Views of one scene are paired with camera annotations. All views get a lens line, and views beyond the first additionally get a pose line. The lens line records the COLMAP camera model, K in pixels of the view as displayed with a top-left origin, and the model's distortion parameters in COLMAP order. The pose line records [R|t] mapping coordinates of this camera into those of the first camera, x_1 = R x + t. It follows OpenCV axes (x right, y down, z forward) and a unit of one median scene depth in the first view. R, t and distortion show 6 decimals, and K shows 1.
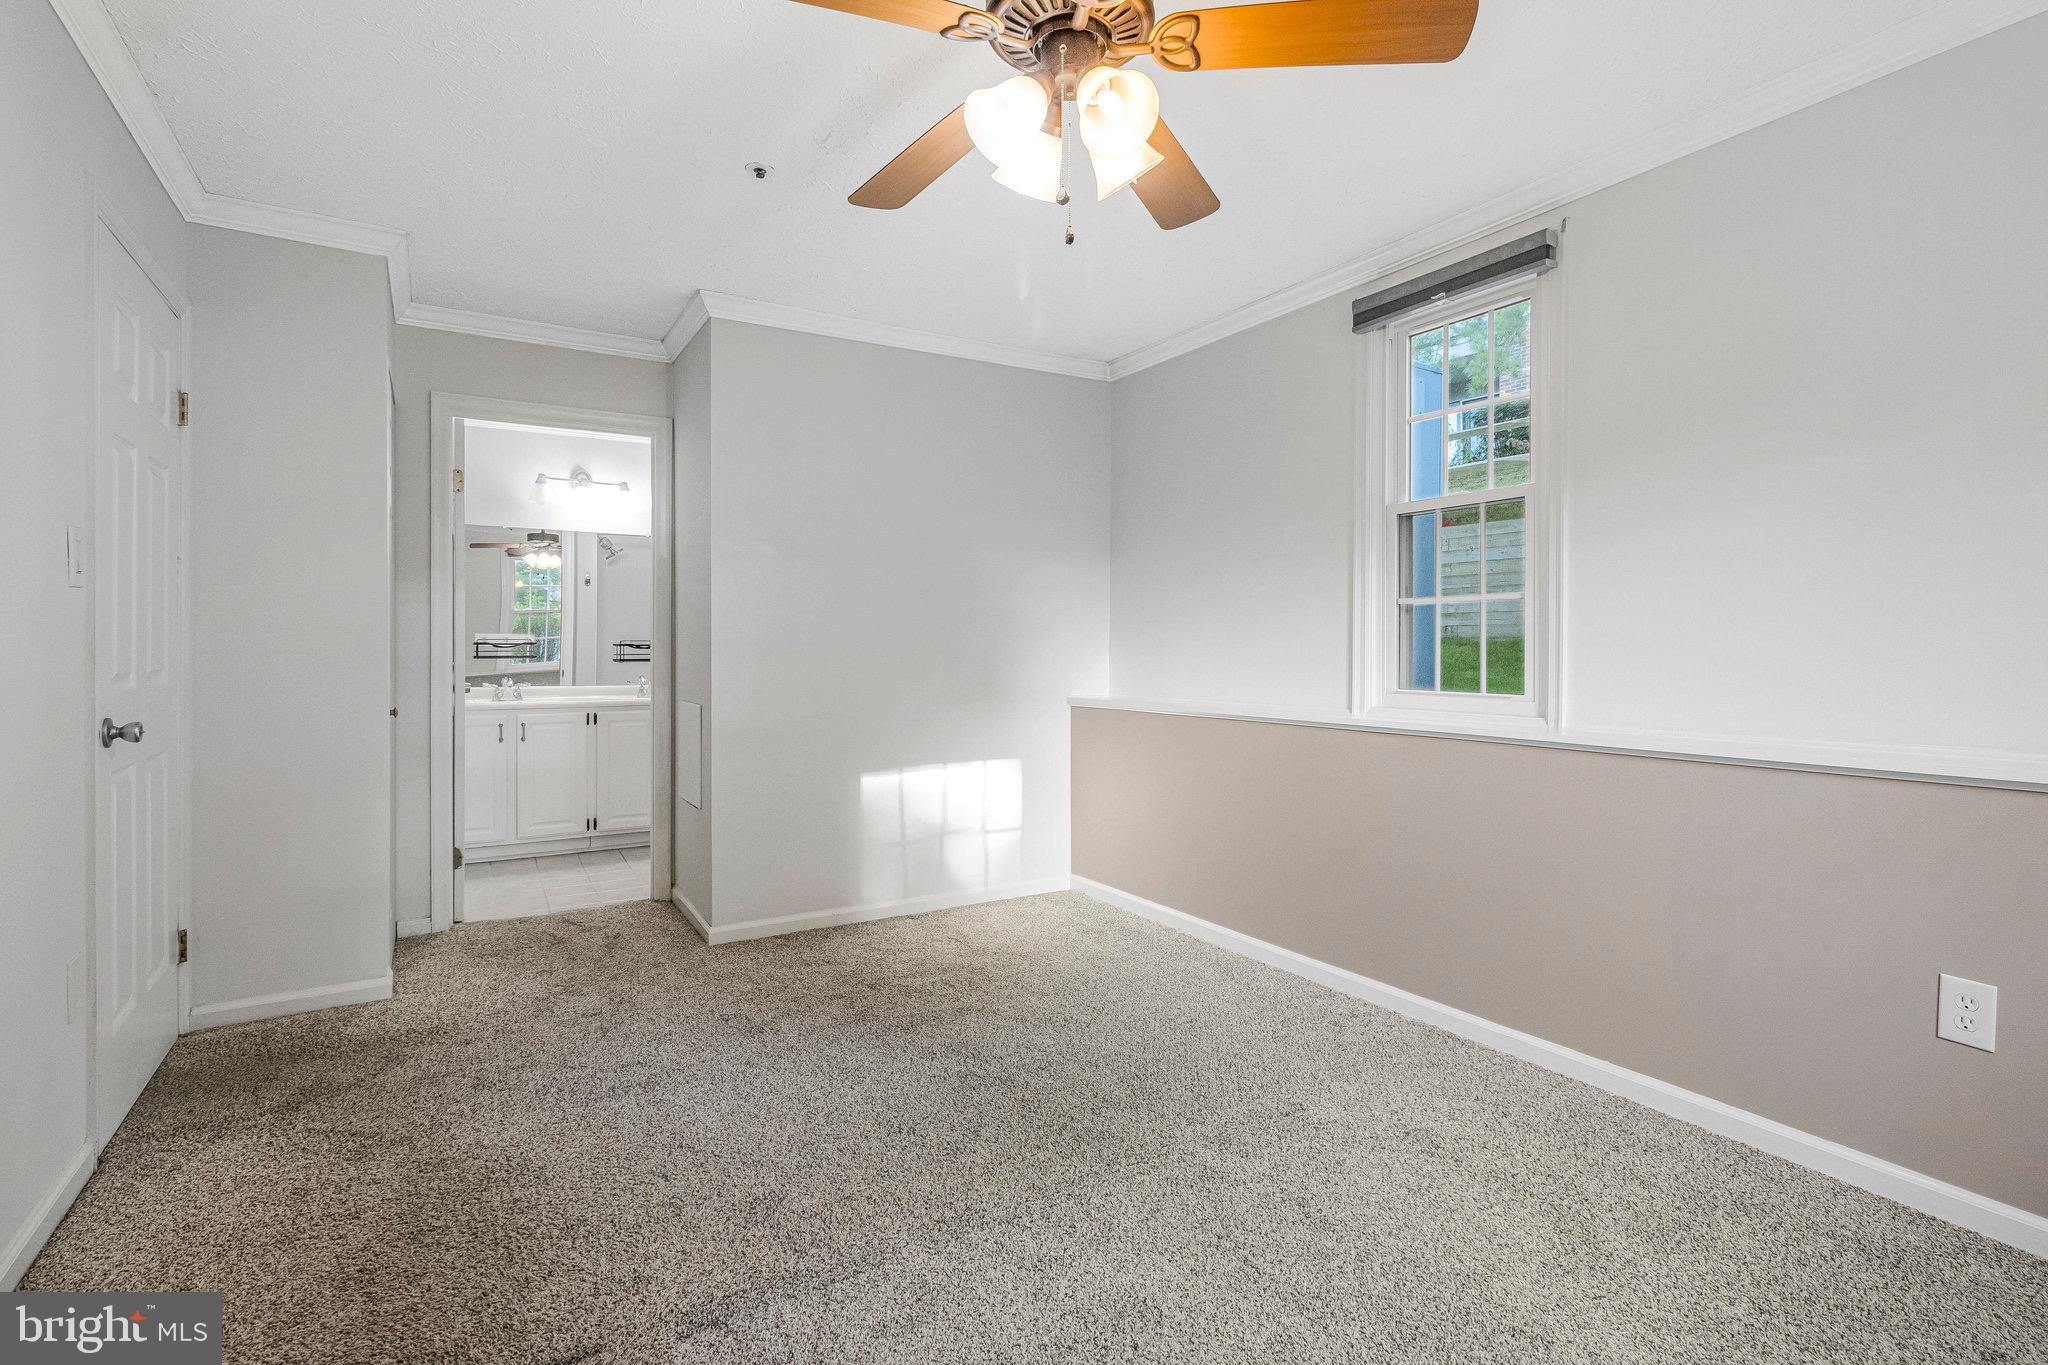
lens RADIAL K [[953.1, 0, 1022.4], [0, 953.1, 641.4], [0, 0, 1]] dist [-0.000506, -0.000145]
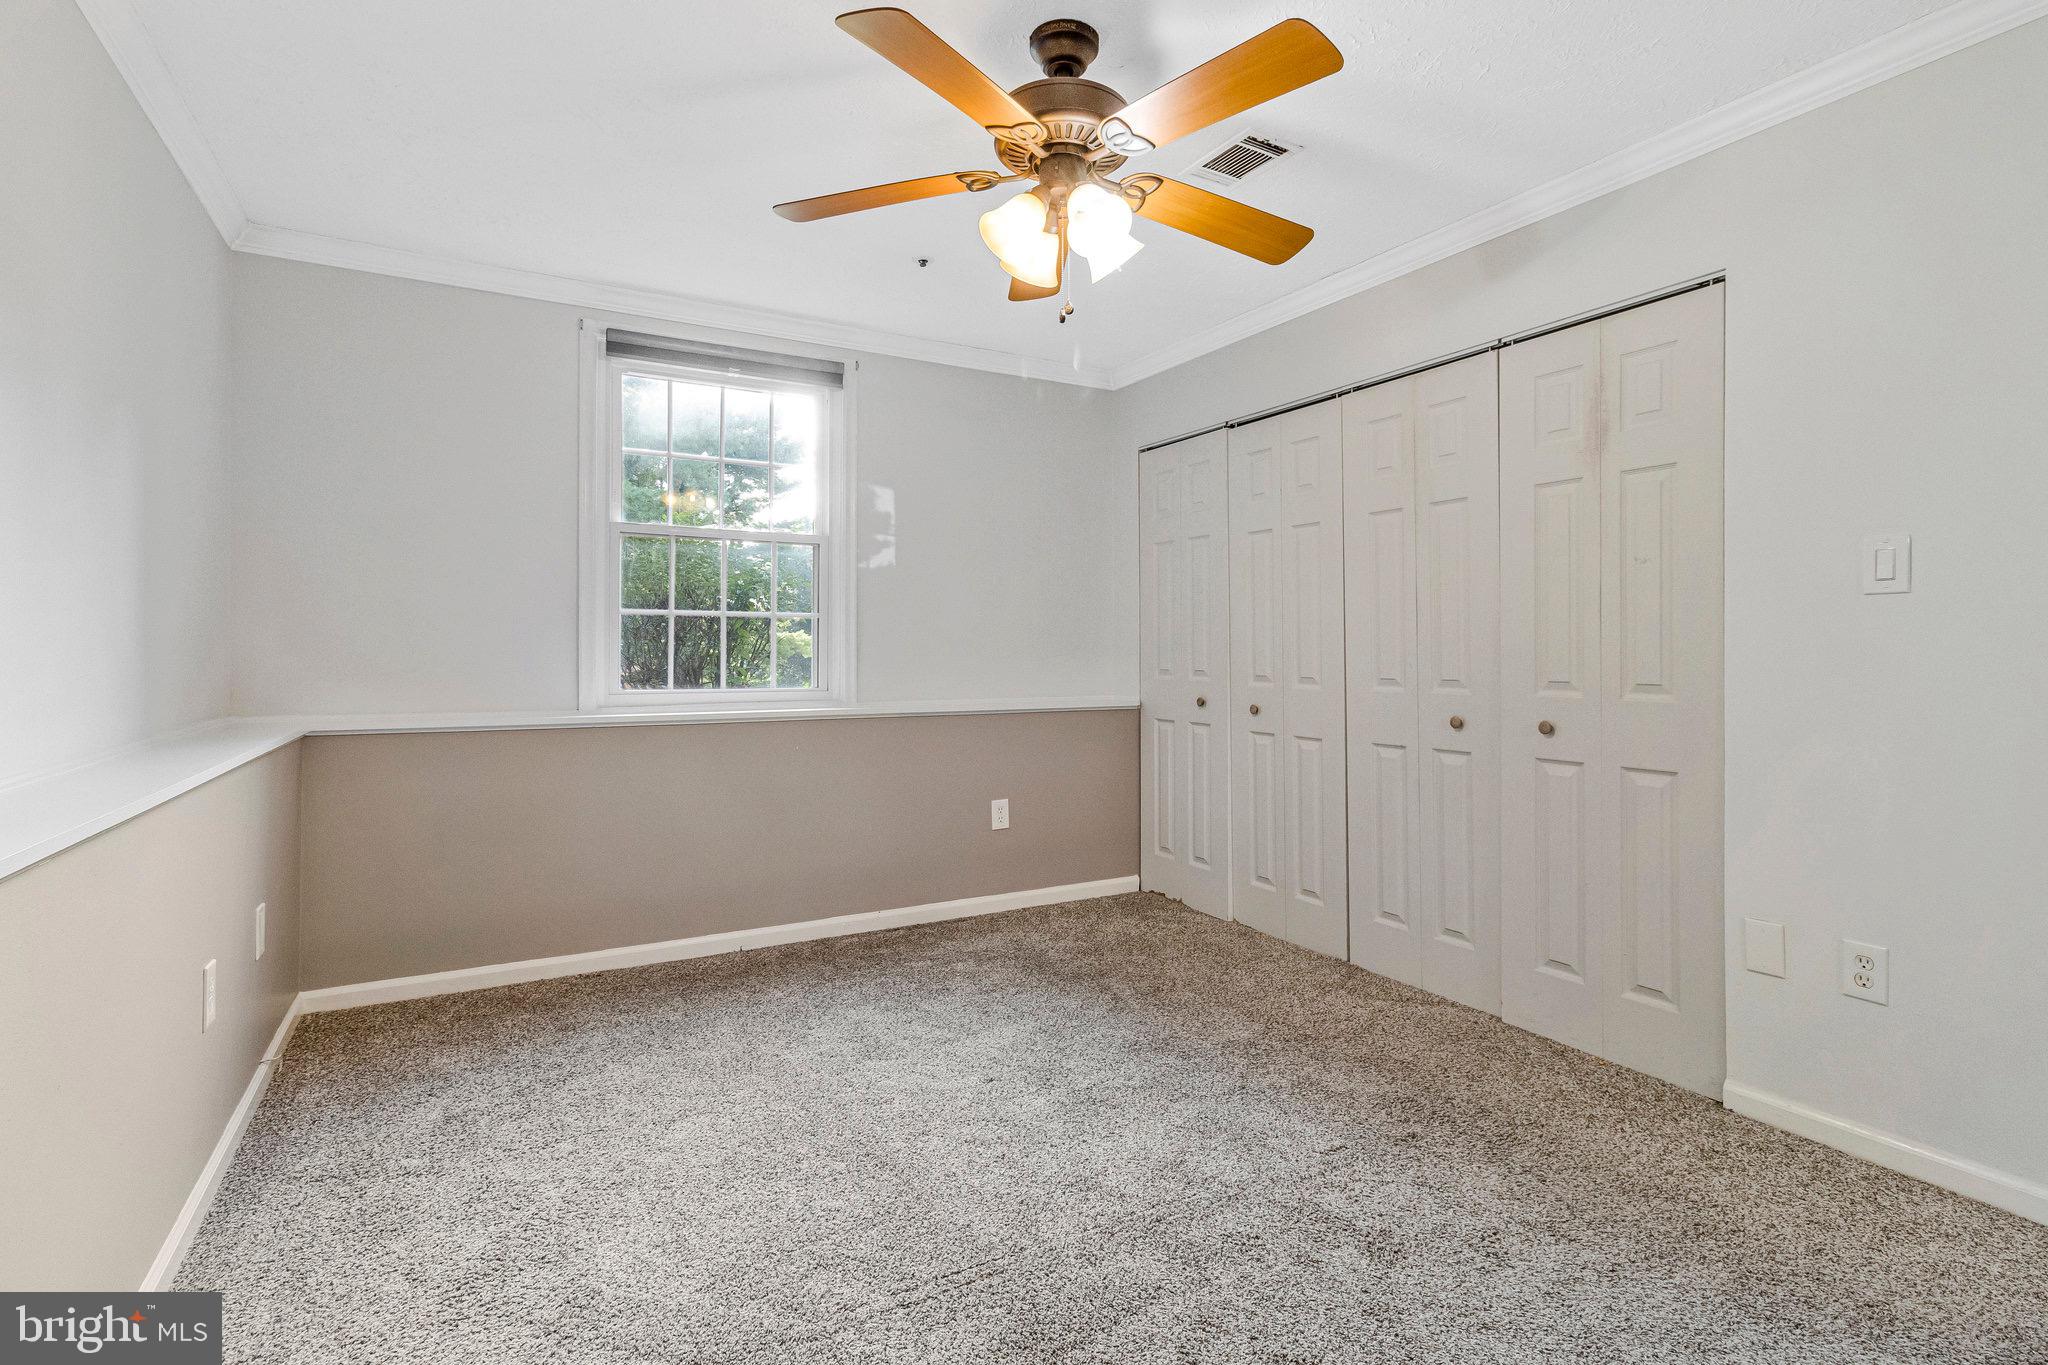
lens RADIAL K [[974.4, 0, 1050.3], [0, 974.4, 645.8], [0, 0, 1]] dist [0.000807, 0.000578]
pose [[-0.999992, 0.002672, 0.002887, 0.033108], [0.002630, 0.999889, -0.014686, 0.012386], [-0.002926, -0.014678, -0.999888, 1.277801]]
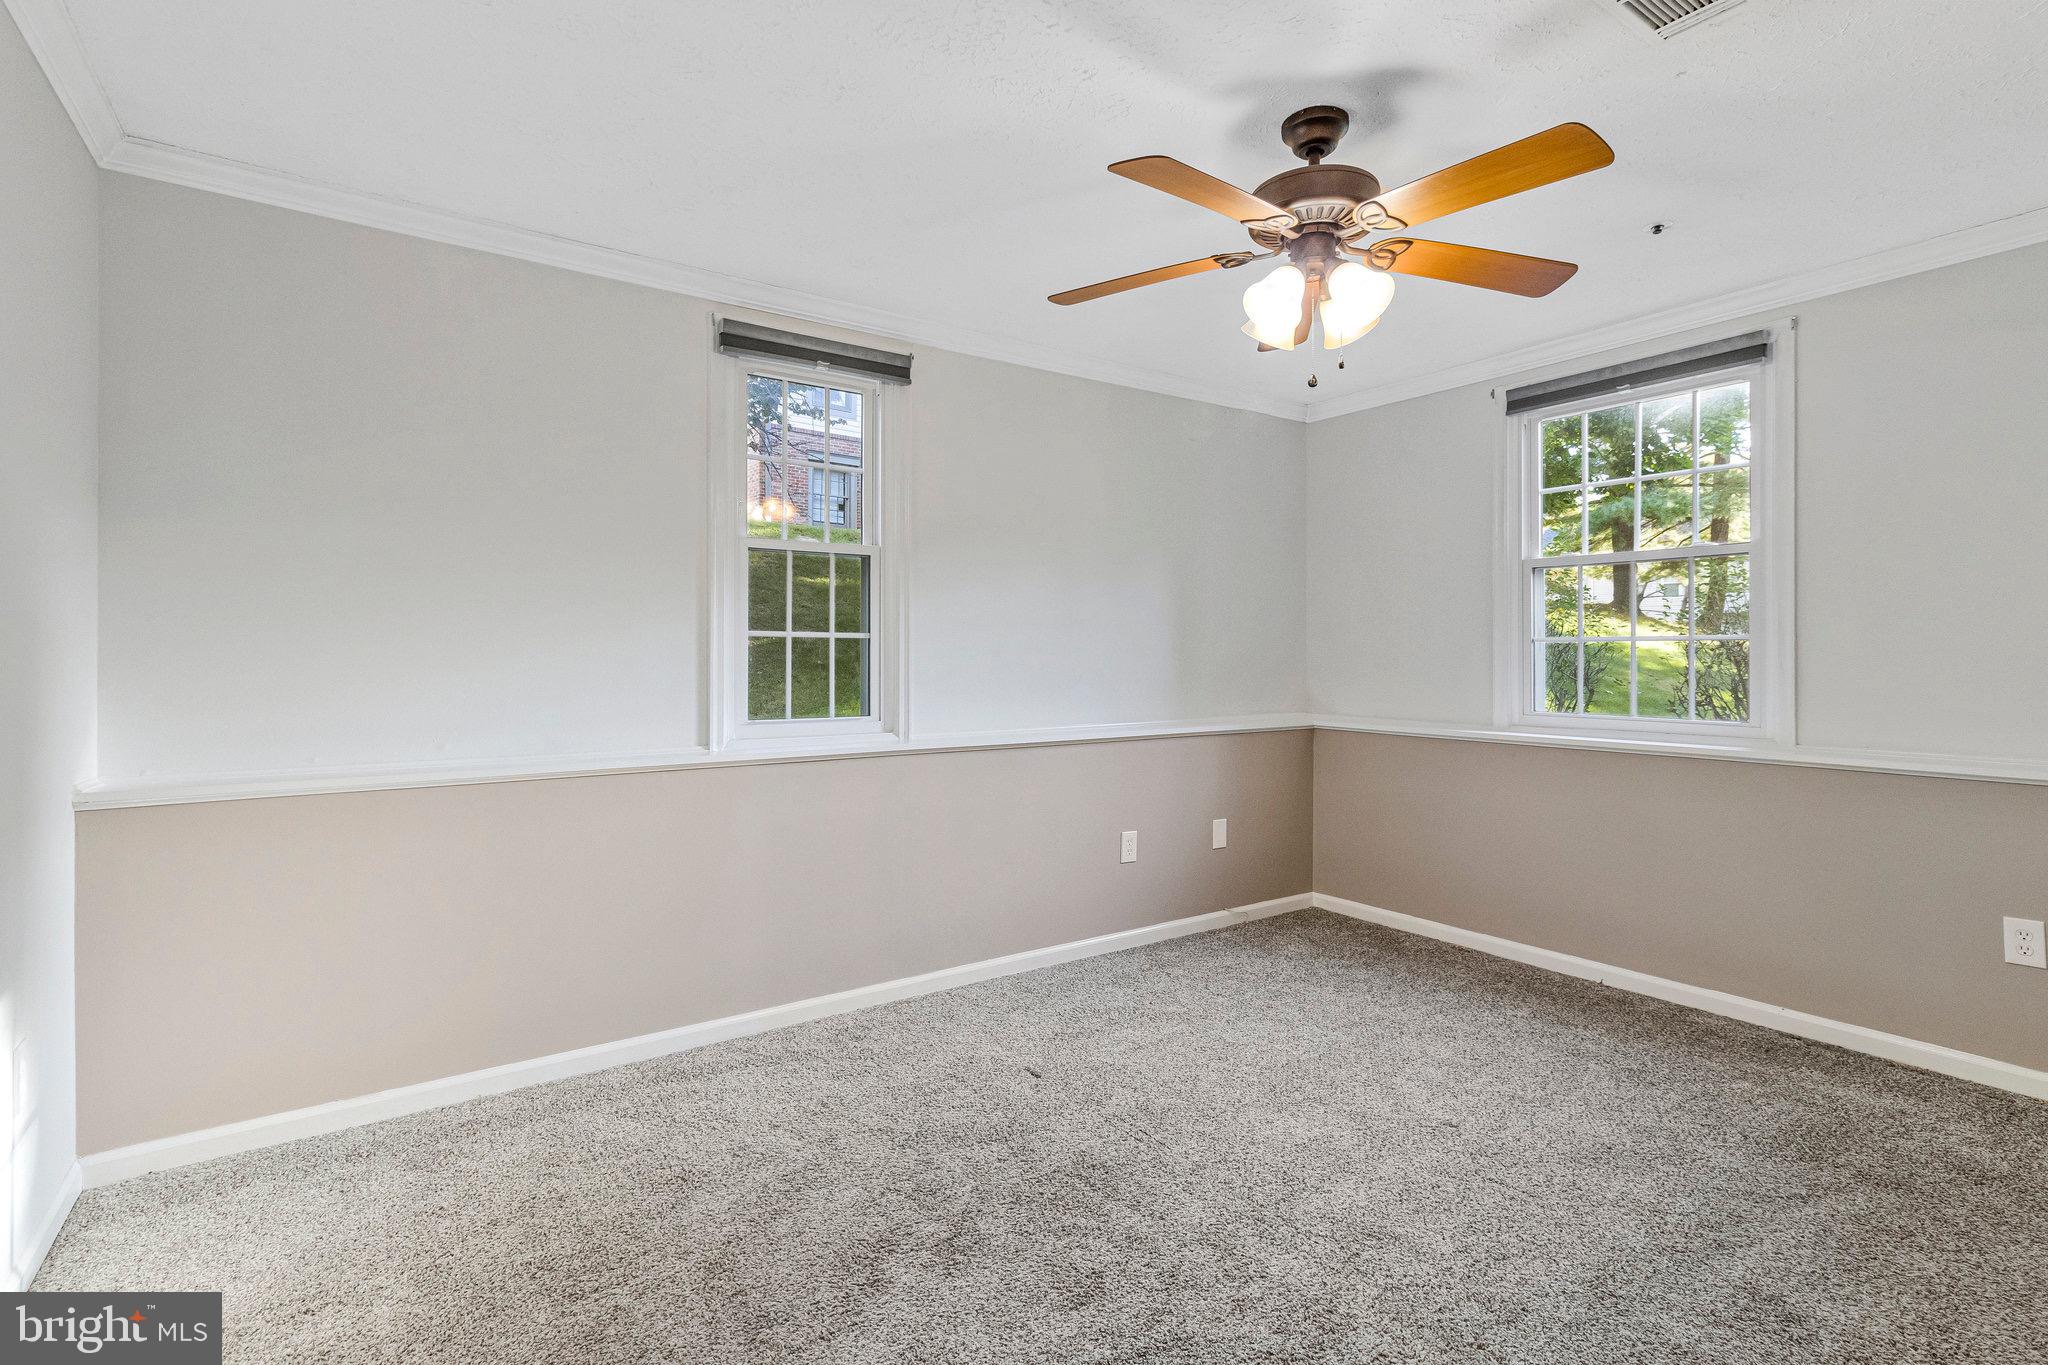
lens RADIAL K [[983.2, 0, 1034.9], [0, 983.2, 655.5], [0, 0, 1]] dist [-0.000213, 0.001054]
pose [[-0.074501, 0.003365, 0.997215, -0.731940], [-0.007494, 0.999964, -0.003934, -0.018801], [-0.997193, -0.007766, -0.074473, 0.842611]]
